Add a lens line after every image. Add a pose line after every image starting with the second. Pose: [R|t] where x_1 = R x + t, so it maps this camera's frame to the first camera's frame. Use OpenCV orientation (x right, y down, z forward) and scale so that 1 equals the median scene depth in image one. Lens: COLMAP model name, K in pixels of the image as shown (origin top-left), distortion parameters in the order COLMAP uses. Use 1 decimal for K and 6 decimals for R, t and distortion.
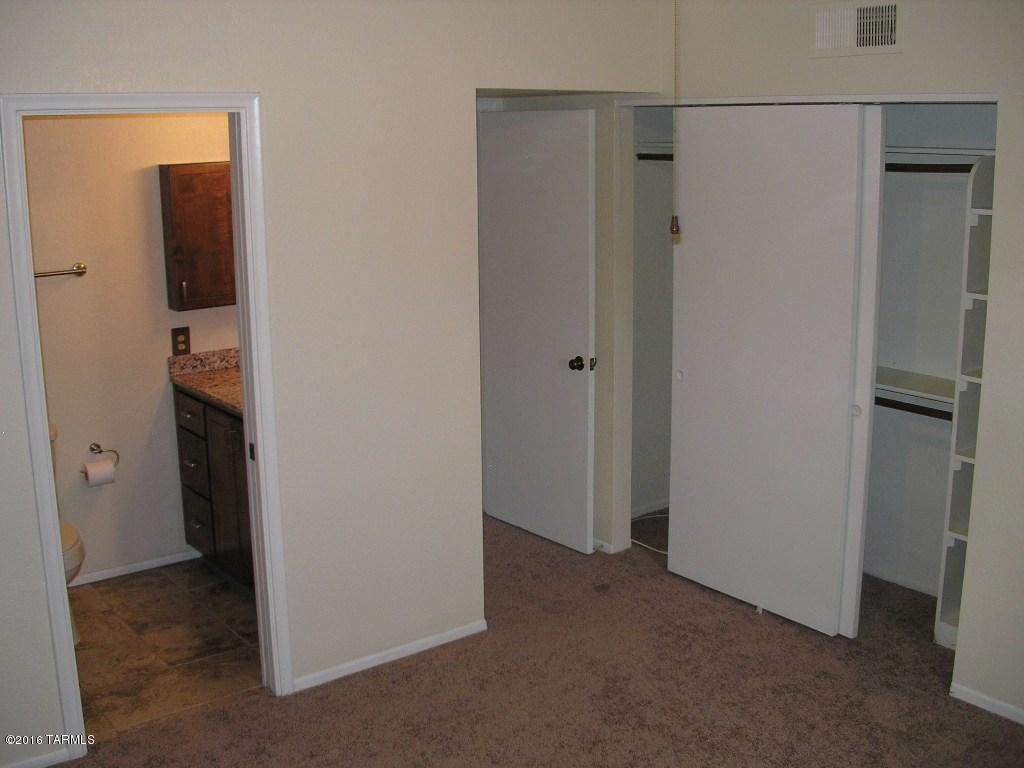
lens RADIAL K [[1135.7, 0, 513.9], [0, 1135.7, 380.4], [0, 0, 1]] dist [-0.156389, 0.000000]
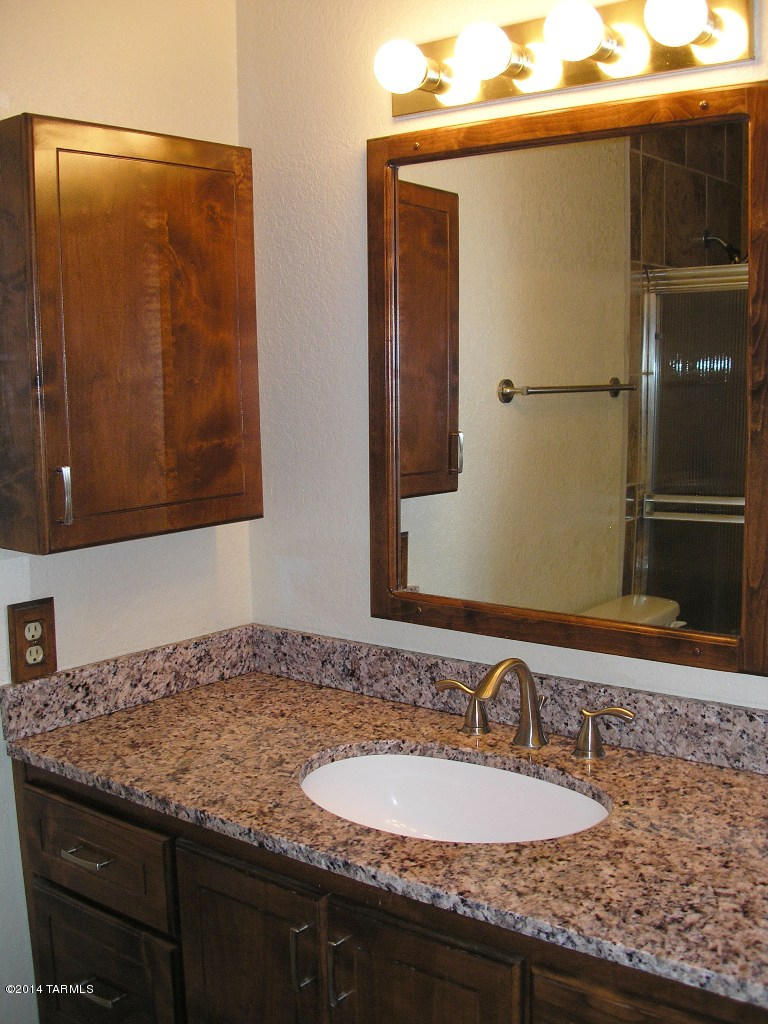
lens RADIAL K [[1135.7, 0, 391.2], [0, 1135.7, 508.3], [0, 0, 1]] dist [-0.156389, 0.000000]
pose [[0.967848, -0.039618, 0.248397, -0.272836], [0.062940, 0.994248, -0.086662, -0.038495], [-0.243534, 0.099510, 0.964774, 0.627008]]
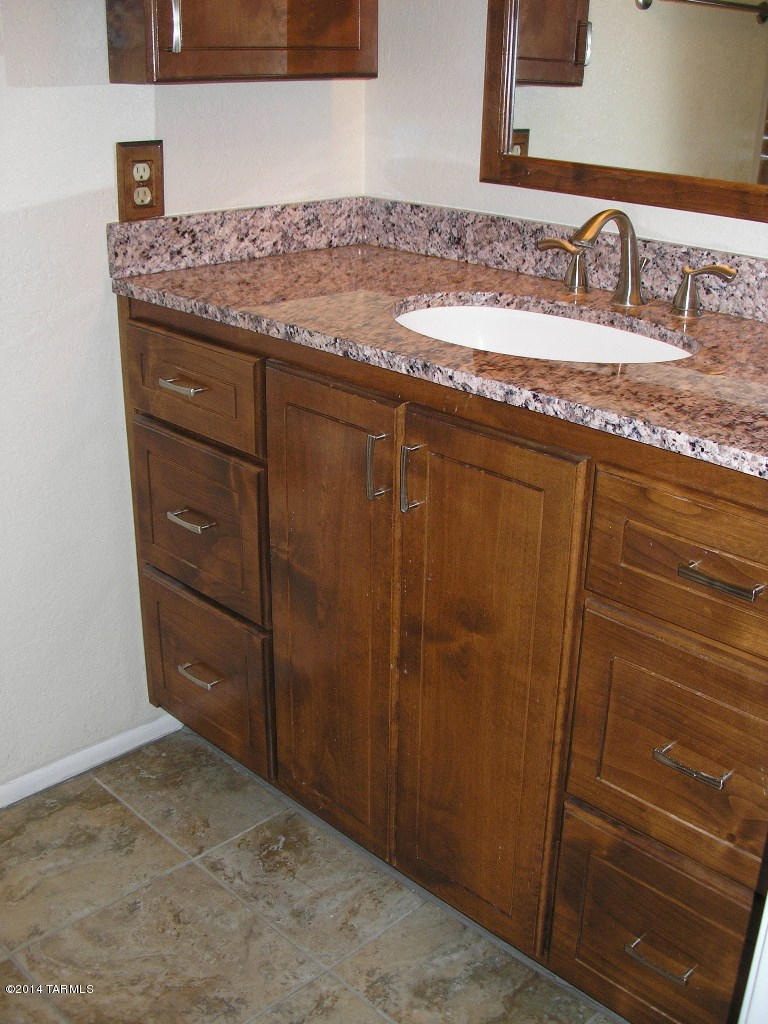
lens RADIAL K [[1135.7, 0, 409.7], [0, 1135.7, 494.6], [0, 0, 1]] dist [-0.156389, 0.000000]
pose [[0.990031, -0.020438, 0.139362, -0.263202], [-0.001925, 0.987361, 0.158474, 0.007776], [-0.140839, -0.157162, 0.977479, 0.623726]]
